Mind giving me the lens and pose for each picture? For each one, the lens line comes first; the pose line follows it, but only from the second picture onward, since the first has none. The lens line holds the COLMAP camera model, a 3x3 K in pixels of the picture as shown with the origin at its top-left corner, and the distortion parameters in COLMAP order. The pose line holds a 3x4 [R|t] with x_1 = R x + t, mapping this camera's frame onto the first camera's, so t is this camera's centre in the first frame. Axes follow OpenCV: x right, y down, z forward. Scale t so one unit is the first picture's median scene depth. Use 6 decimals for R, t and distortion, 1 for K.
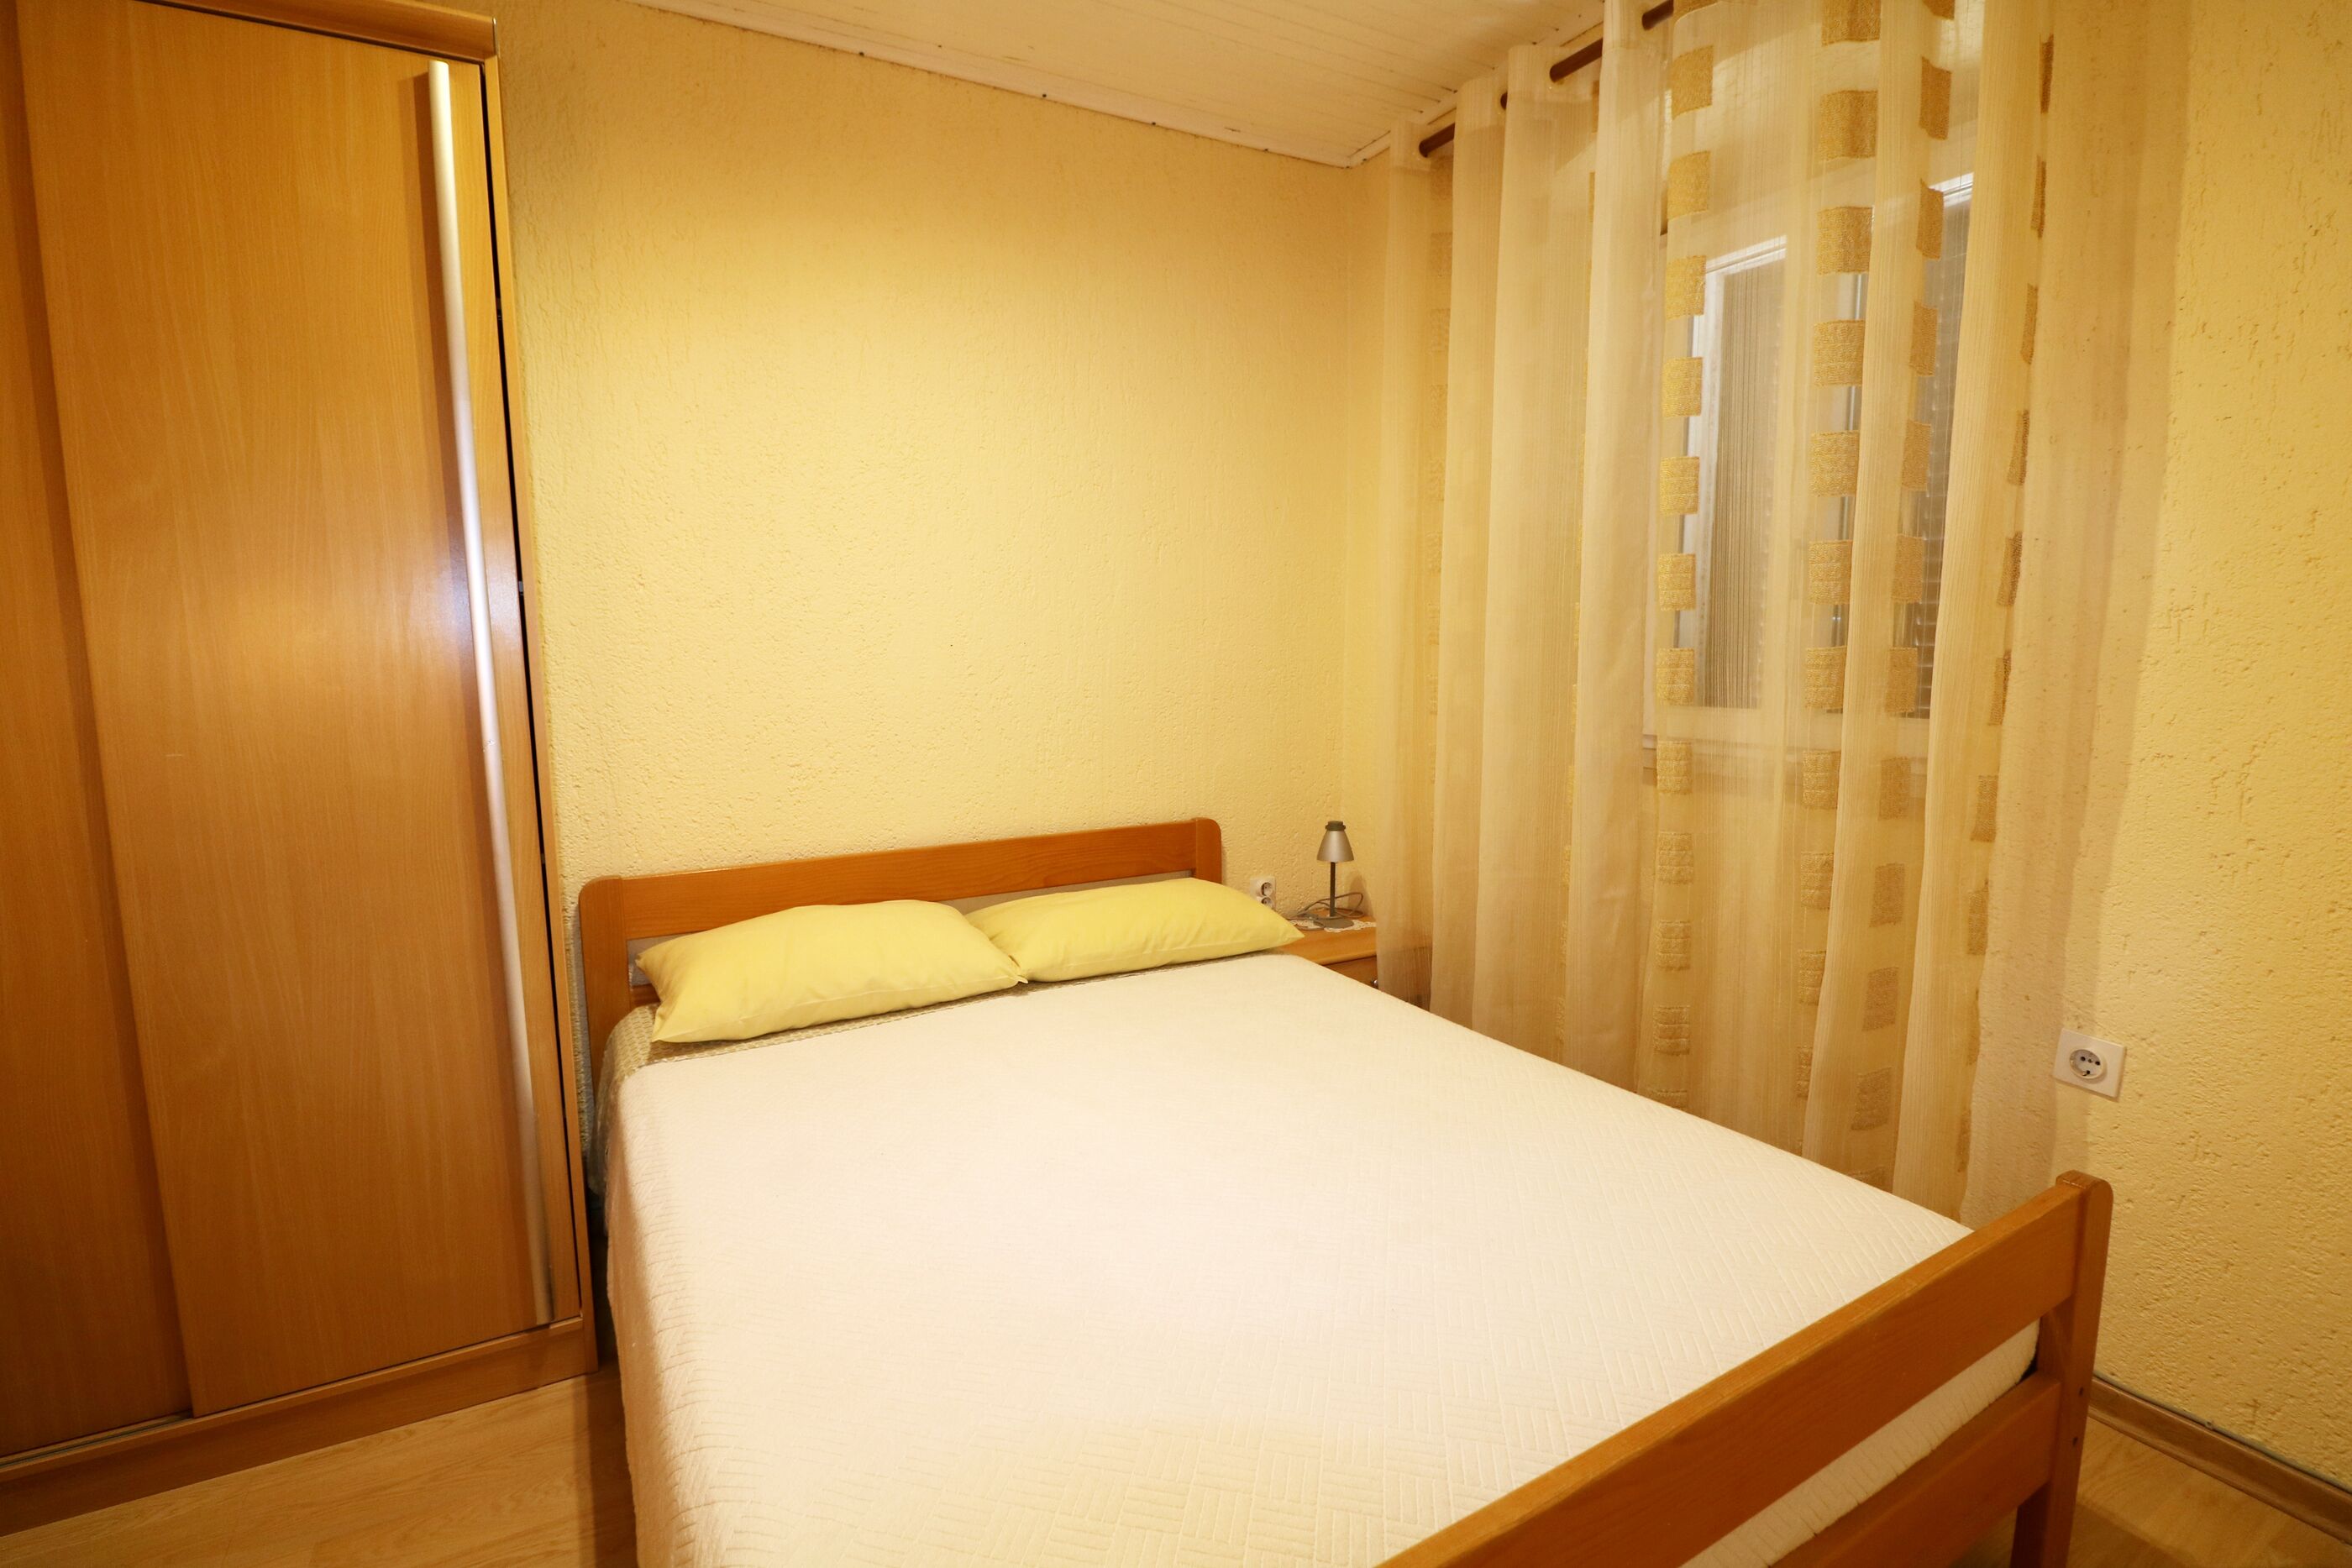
lens RADIAL K [[1097.7, 0, 1182.2], [0, 1097.7, 777.0], [0, 0, 1]] dist [-0.012311, -0.006310]
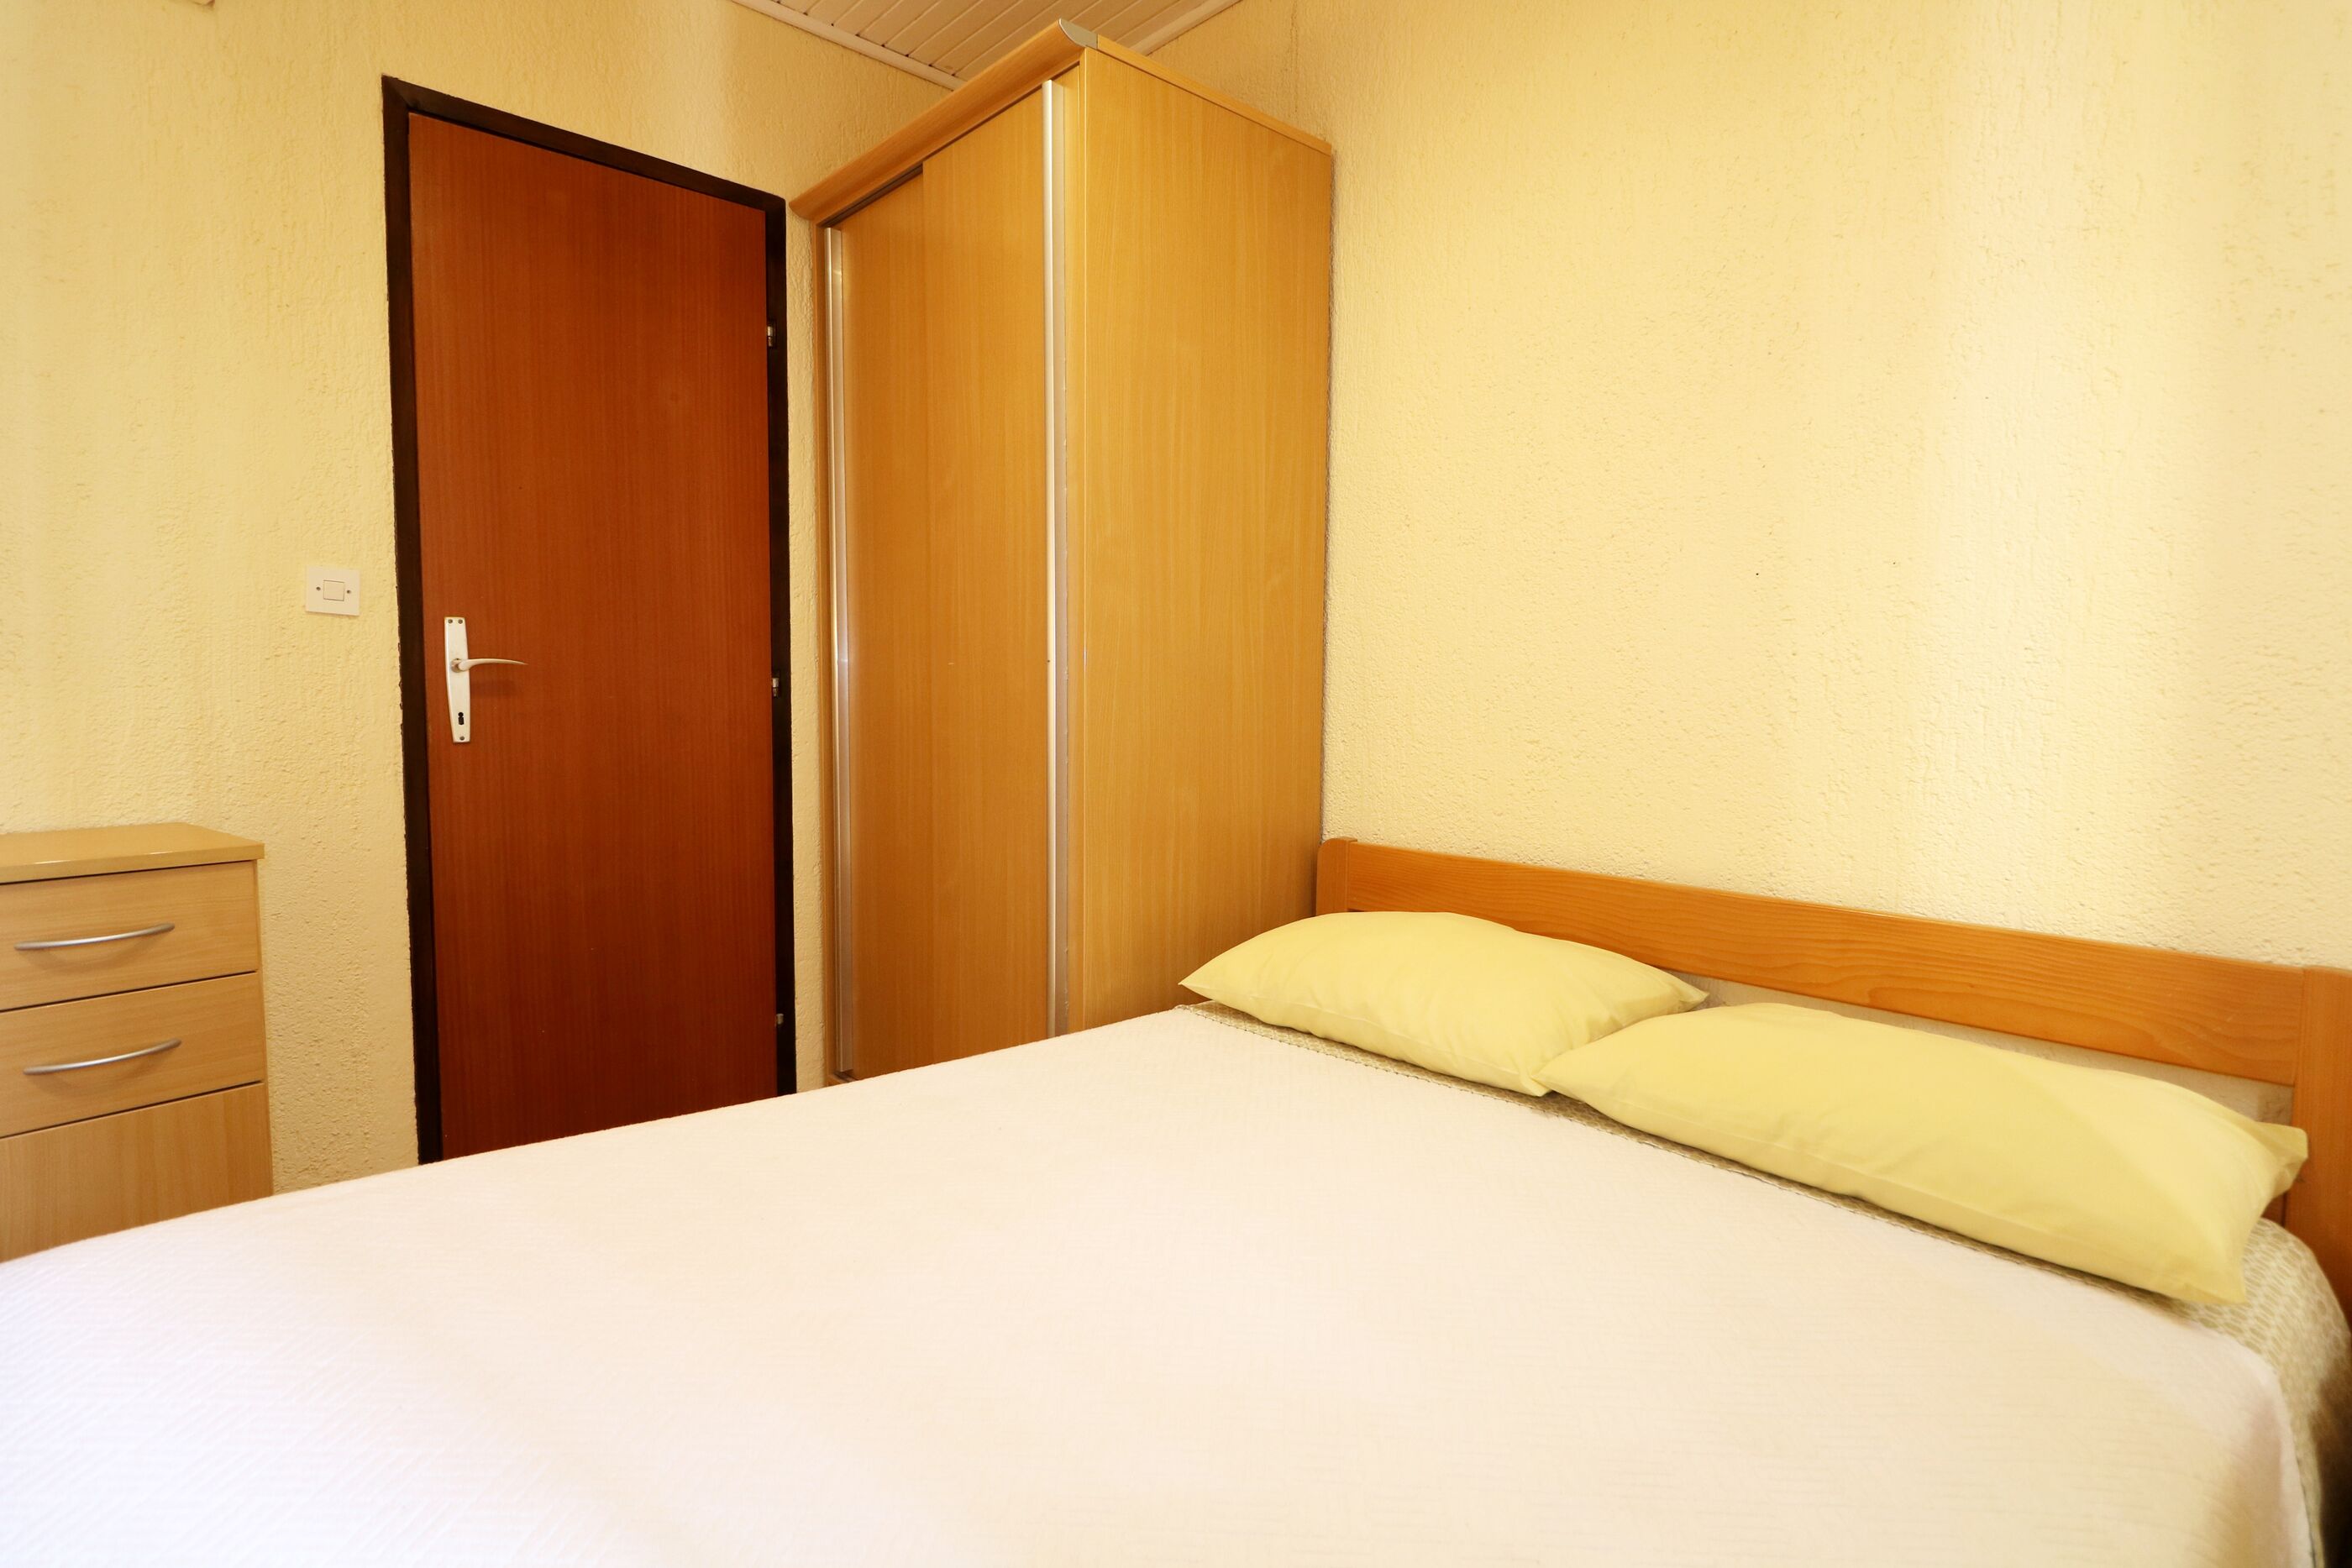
lens RADIAL K [[1195.7, 0, 1173.8], [0, 1195.7, 772.0], [0, 0, 1]] dist [-0.003838, -0.009759]
pose [[0.195179, 0.081178, -0.977402, 0.503925], [-0.131188, 0.989774, 0.056008, -0.004019], [0.971954, 0.117292, 0.203833, 0.701623]]
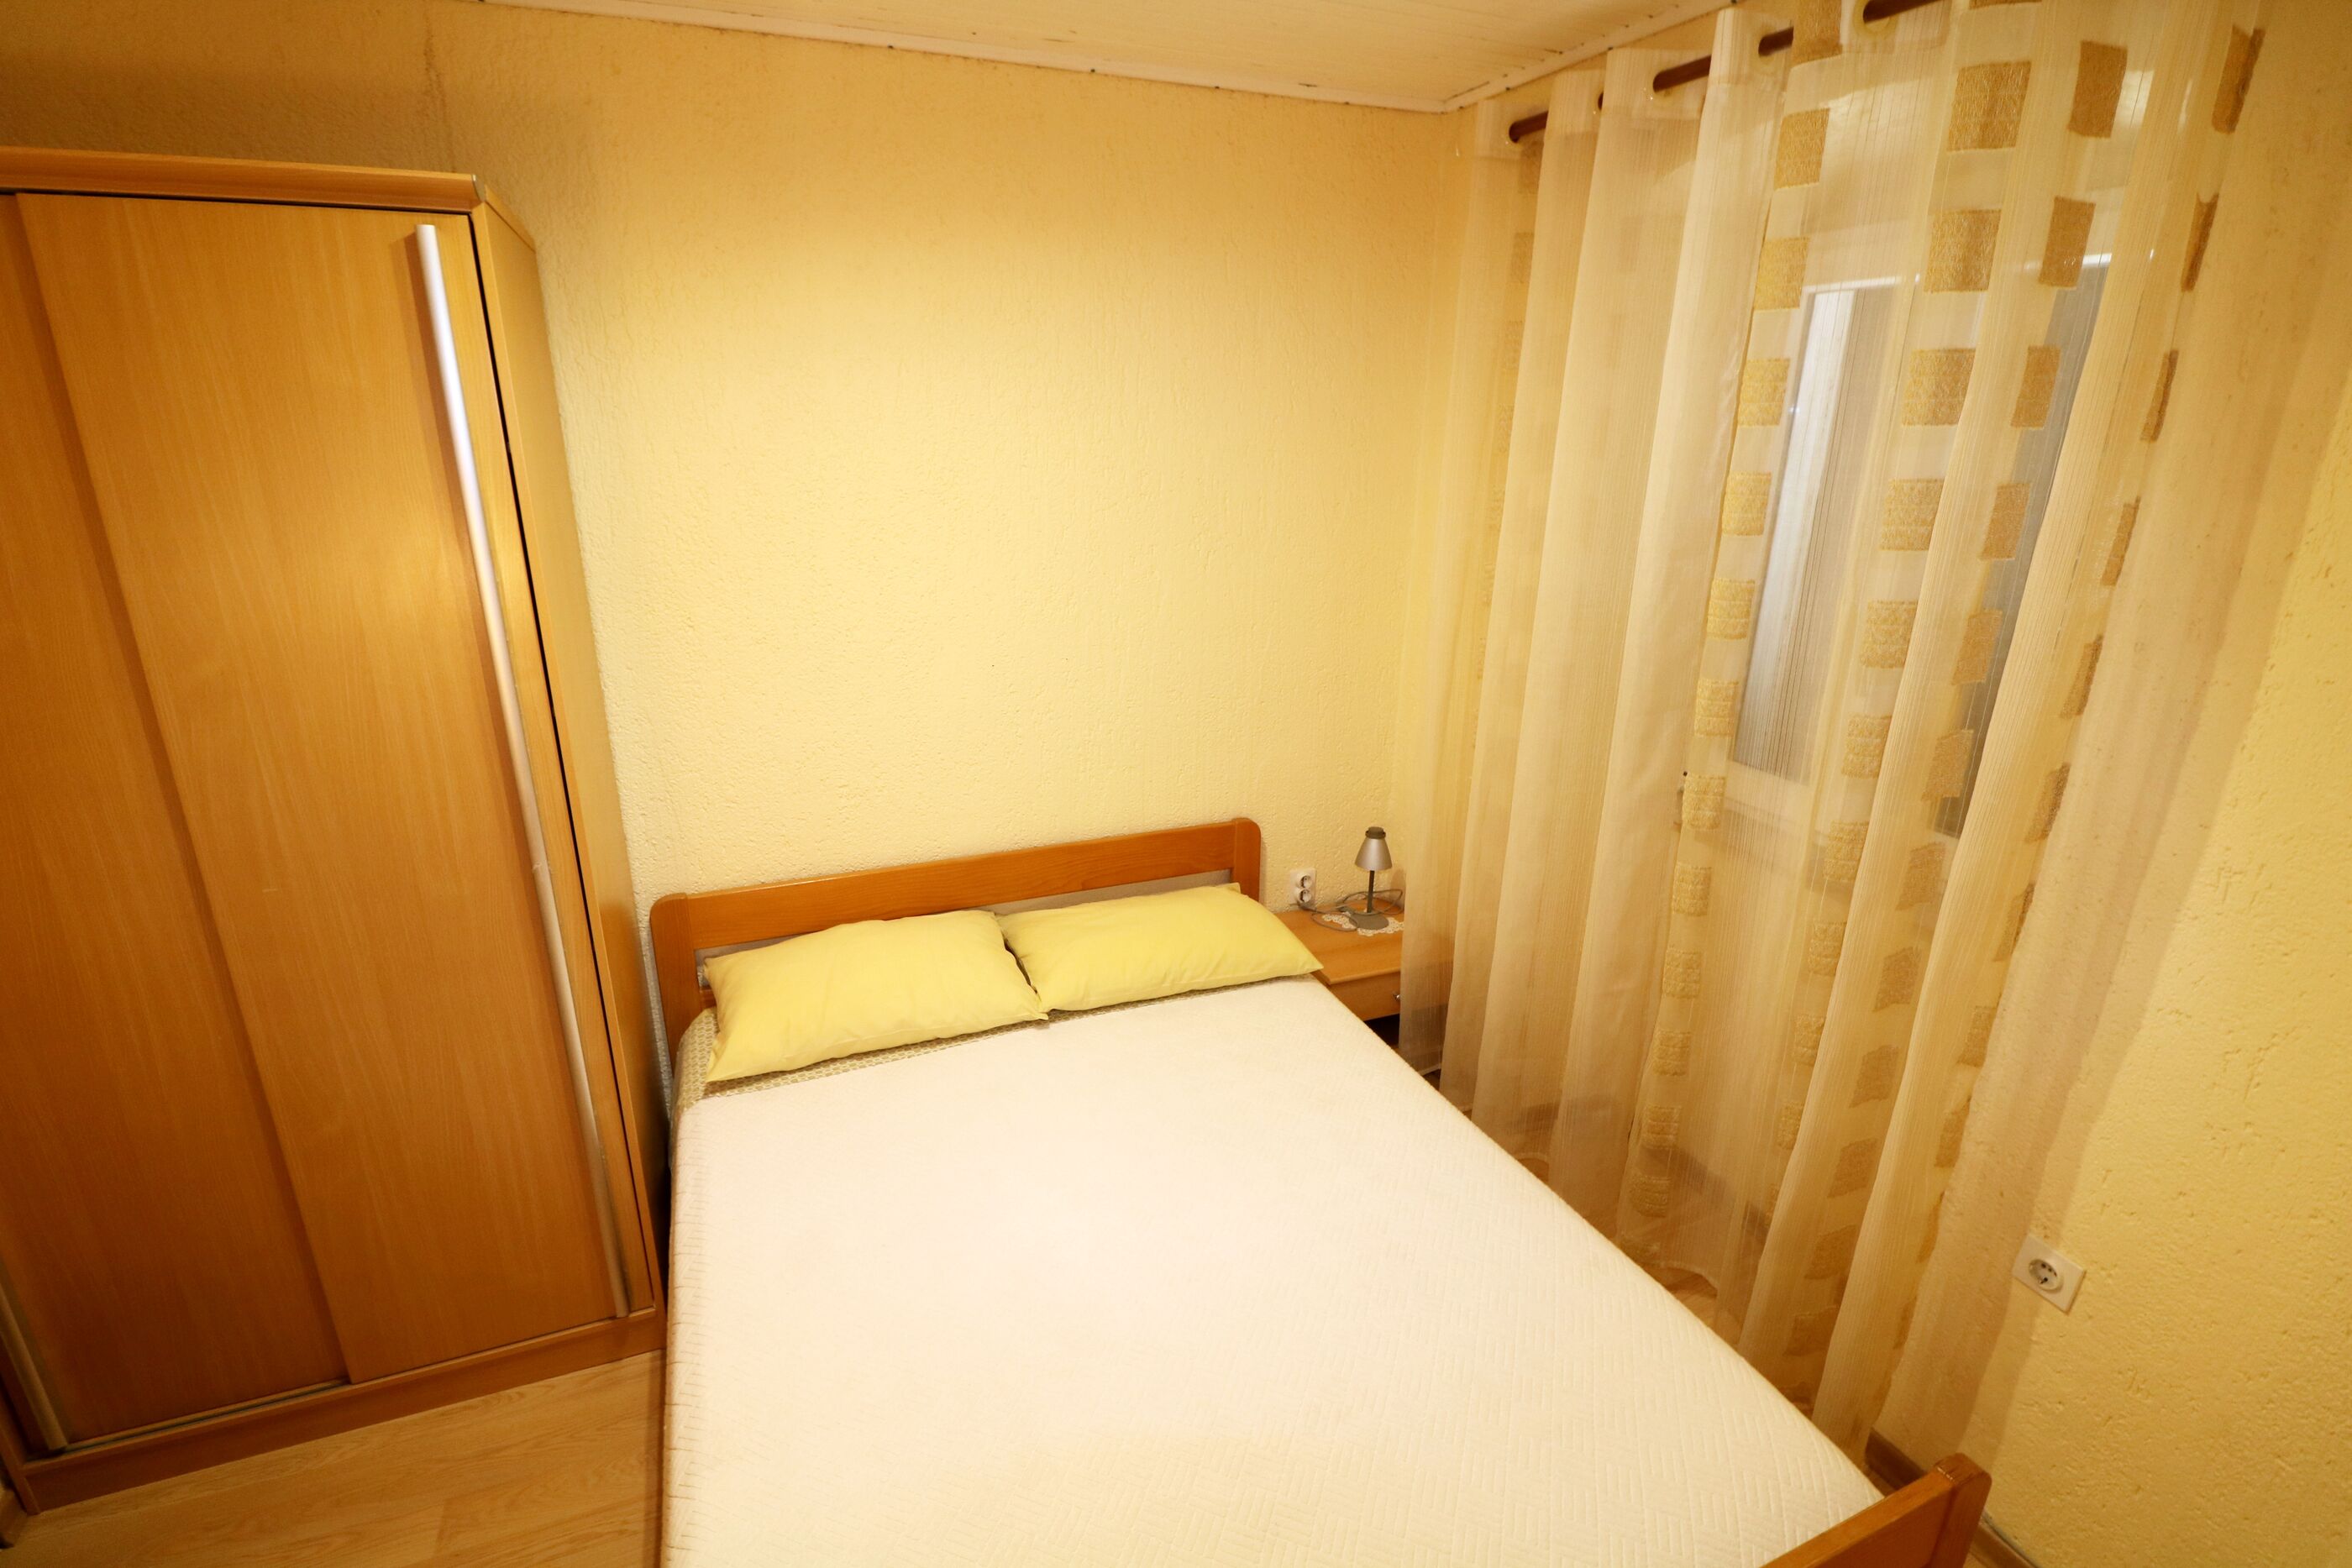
lens RADIAL K [[1097.7, 0, 1185.1], [0, 1097.7, 765.3], [0, 0, 1]] dist [-0.012311, -0.006310]
pose [[0.992739, 0.057494, -0.105657, 0.099739], [-0.036480, 0.980910, 0.191008, -0.291255], [0.114622, -0.185767, 0.975885, 0.015257]]
